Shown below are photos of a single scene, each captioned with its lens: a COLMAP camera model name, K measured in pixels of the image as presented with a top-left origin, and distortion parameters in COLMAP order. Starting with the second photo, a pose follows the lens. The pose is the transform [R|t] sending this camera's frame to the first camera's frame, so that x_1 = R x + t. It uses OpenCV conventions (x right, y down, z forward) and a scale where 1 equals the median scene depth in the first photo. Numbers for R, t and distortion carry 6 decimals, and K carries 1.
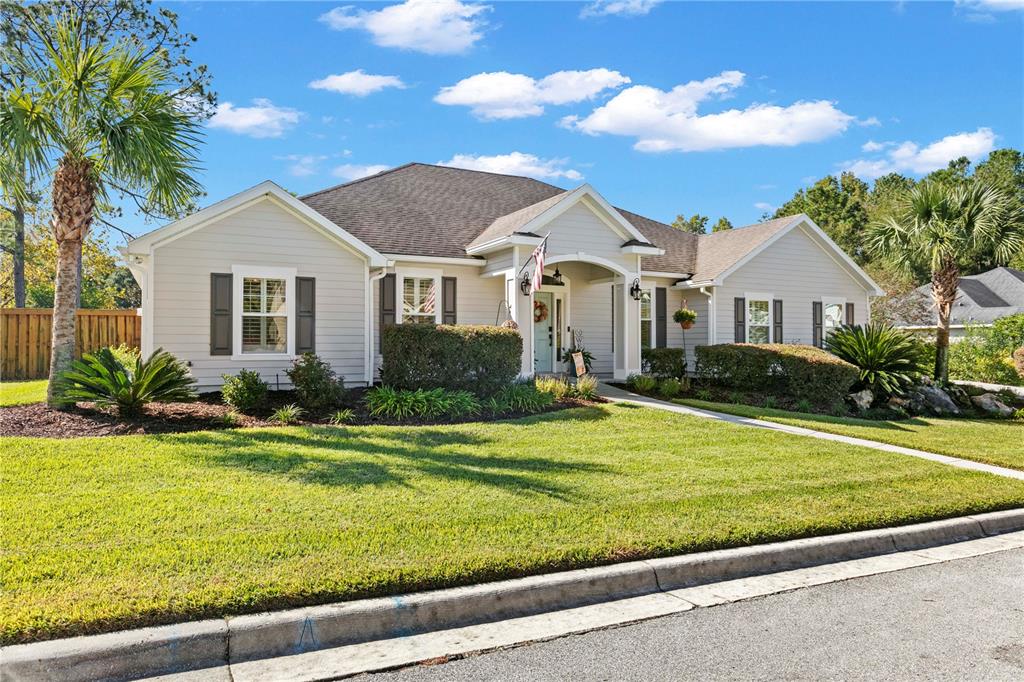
lens RADIAL K [[650.3, 0, 506.5], [0, 650.3, 326.3], [0, 0, 1]] dist [-0.008003, 0.002672]
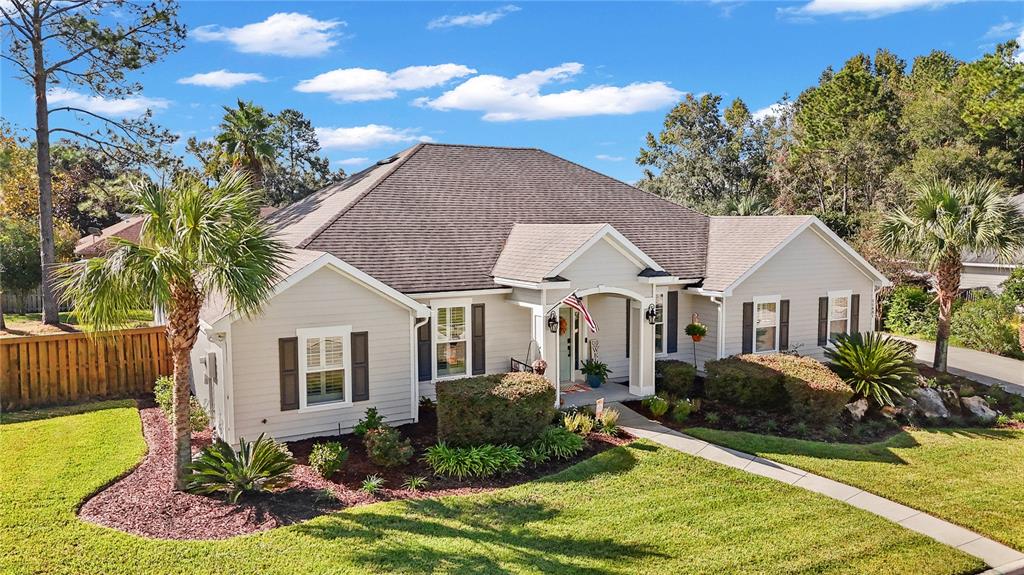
lens RADIAL K [[756.6, 0, 512.7], [0, 756.6, 285.5], [0, 0, 1]] dist [0.051781, -0.047544]
pose [[0.999231, -0.005649, 0.038807, -0.075071], [0.001604, 0.994630, 0.103487, -0.222922], [-0.039183, -0.103345, 0.993874, -0.222601]]
